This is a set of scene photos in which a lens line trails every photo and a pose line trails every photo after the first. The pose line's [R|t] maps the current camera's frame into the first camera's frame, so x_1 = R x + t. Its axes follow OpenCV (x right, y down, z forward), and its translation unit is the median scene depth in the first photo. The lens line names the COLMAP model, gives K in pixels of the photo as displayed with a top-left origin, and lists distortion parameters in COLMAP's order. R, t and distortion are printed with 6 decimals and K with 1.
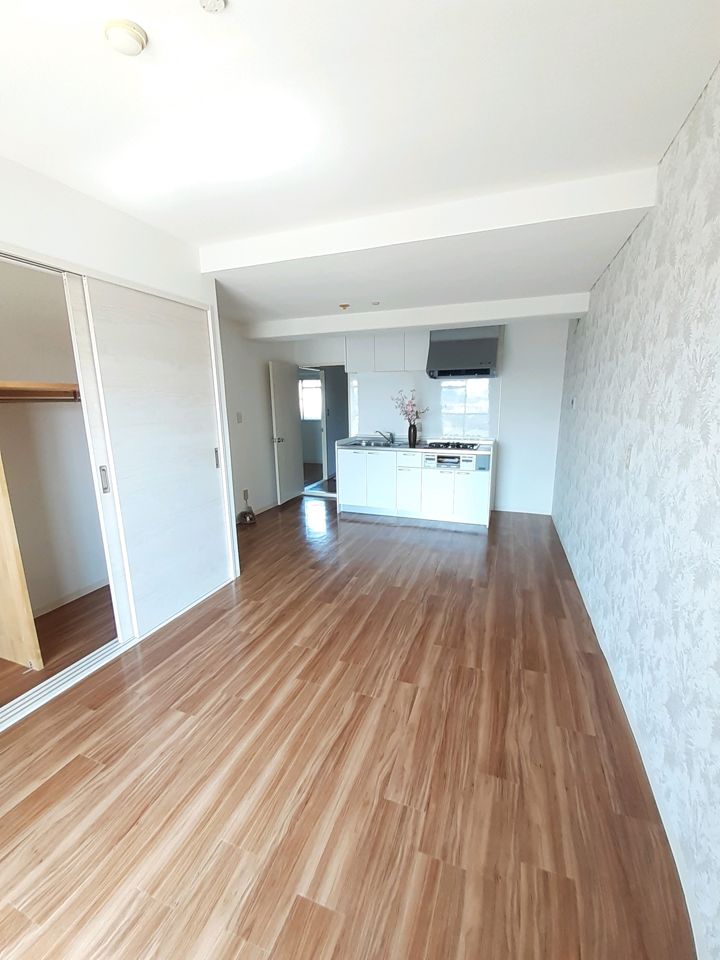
lens RADIAL K [[380.2, 0, 373.4], [0, 380.2, 476.4], [0, 0, 1]] dist [-0.002053, -0.000526]
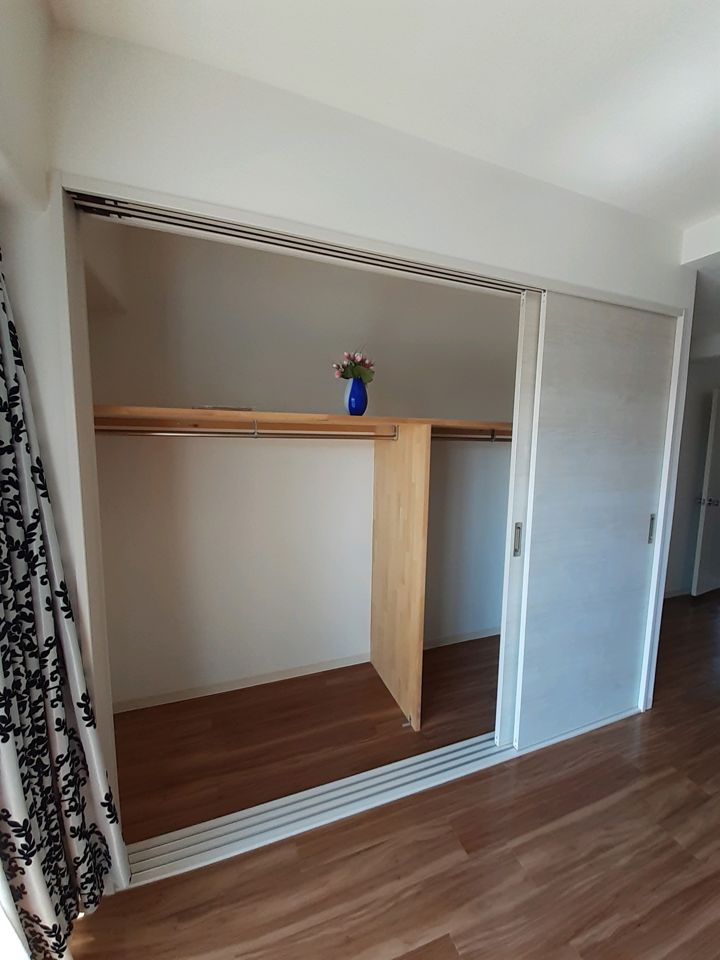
lens RADIAL K [[380.2, 0, 373.4], [0, 380.2, 476.4], [0, 0, 1]] dist [-0.002053, -0.000526]
pose [[0.652588, 0.106701, -0.750162, -0.293174], [-0.176447, 0.984218, -0.013504, -0.053585], [0.736882, 0.141176, 0.661116, 0.208435]]
